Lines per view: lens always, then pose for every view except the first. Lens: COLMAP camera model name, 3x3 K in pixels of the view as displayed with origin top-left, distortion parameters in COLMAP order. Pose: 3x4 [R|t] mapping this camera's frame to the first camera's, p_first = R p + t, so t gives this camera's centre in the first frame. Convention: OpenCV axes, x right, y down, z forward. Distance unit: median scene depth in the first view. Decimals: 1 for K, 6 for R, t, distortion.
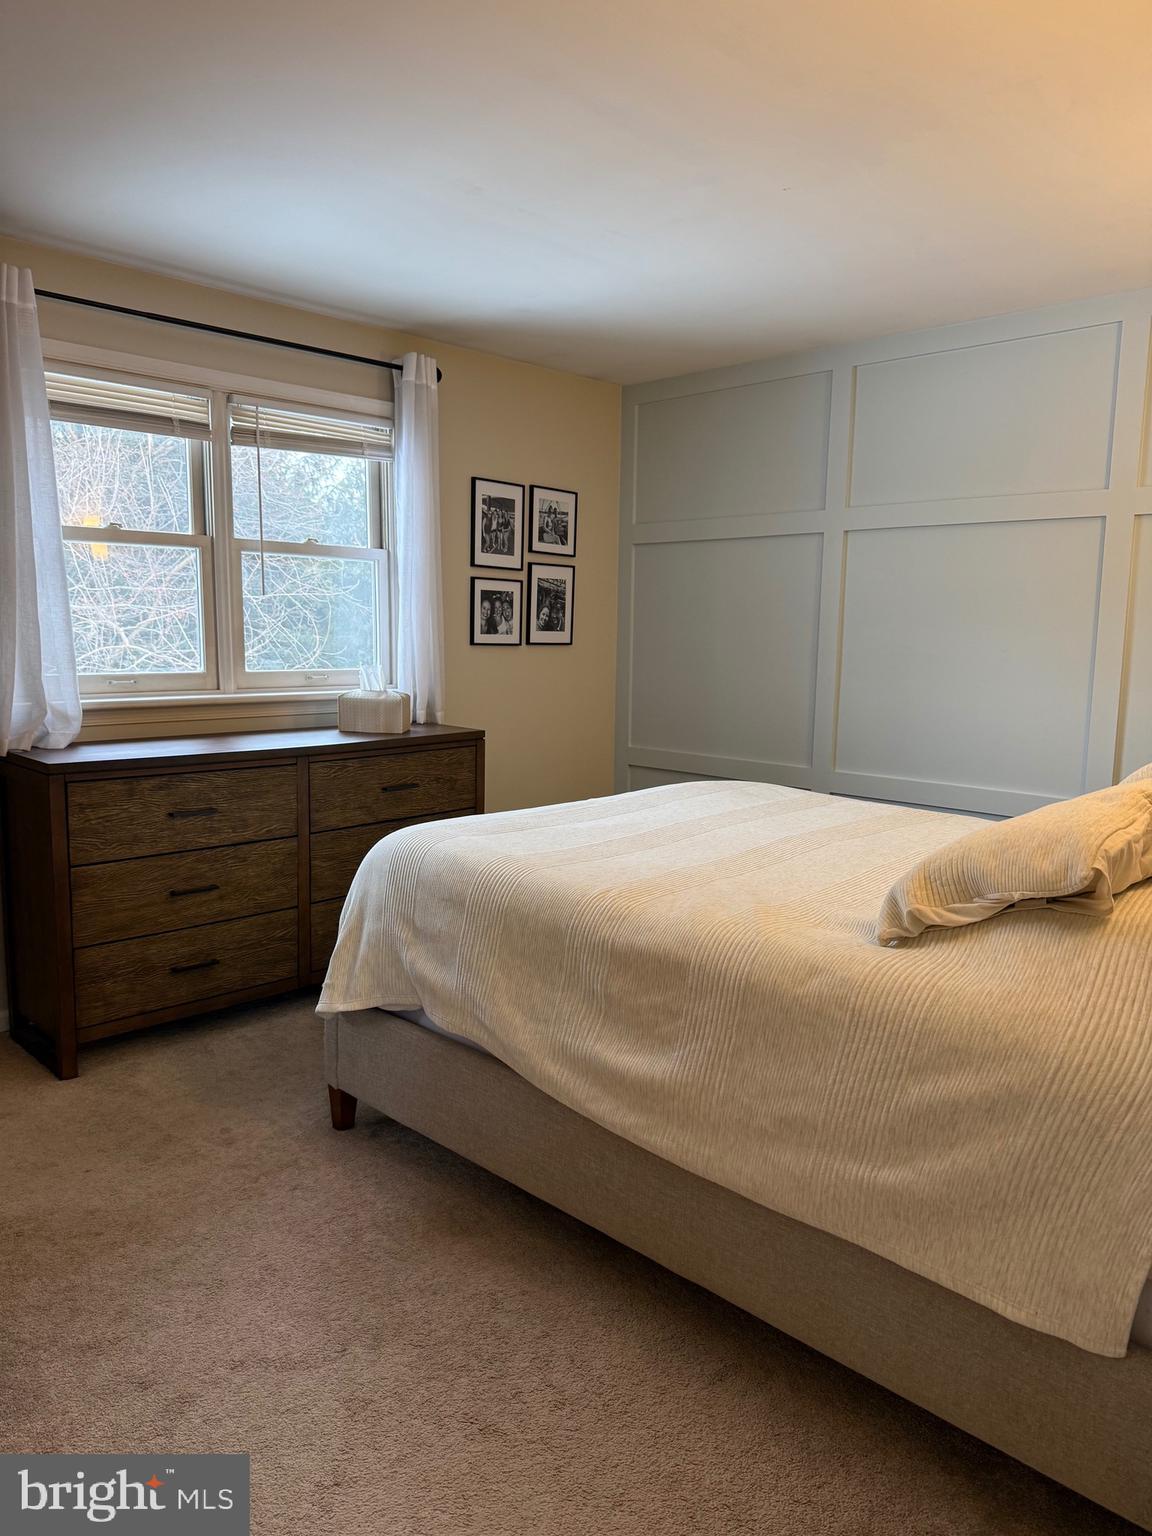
lens RADIAL K [[1072.7, 0, 568.5], [0, 1072.7, 771.9], [0, 0, 1]] dist [0.146978, -0.298982]
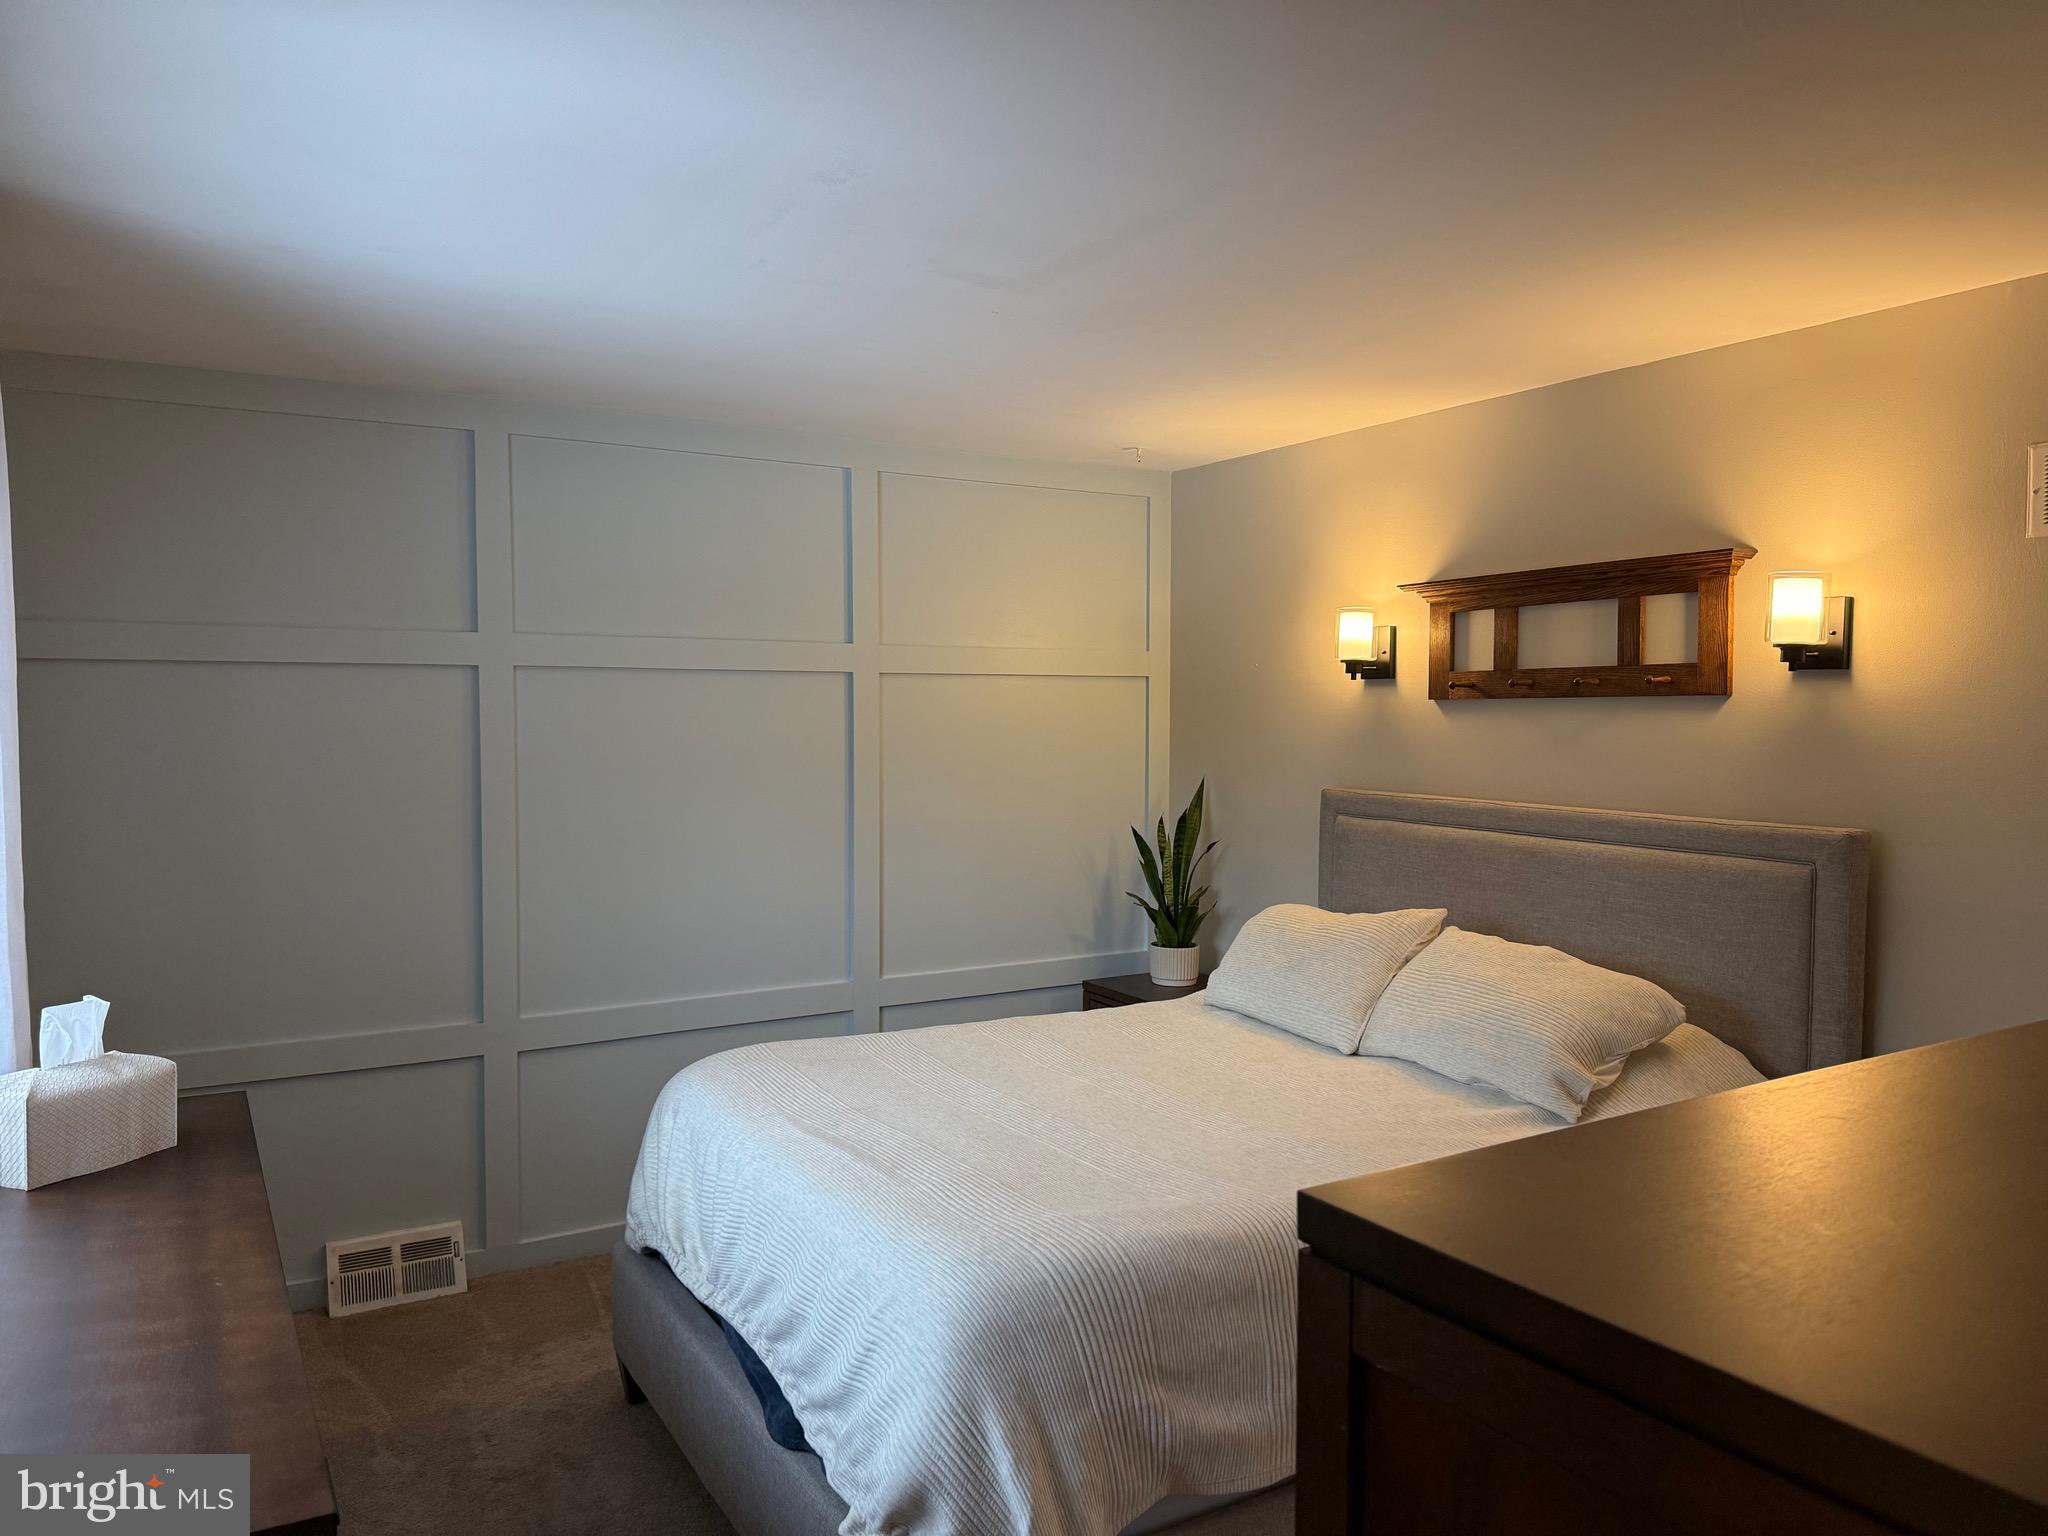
lens RADIAL K [[1430.3, 0, 1032.9], [0, 1430.3, 774.7], [0, 0, 1]] dist [0.146978, -0.298982]
pose [[0.249087, -0.064739, 0.966315, -0.667054], [0.136401, 0.990163, 0.031176, -0.167542], [-0.958828, 0.124041, 0.255467, 0.562708]]
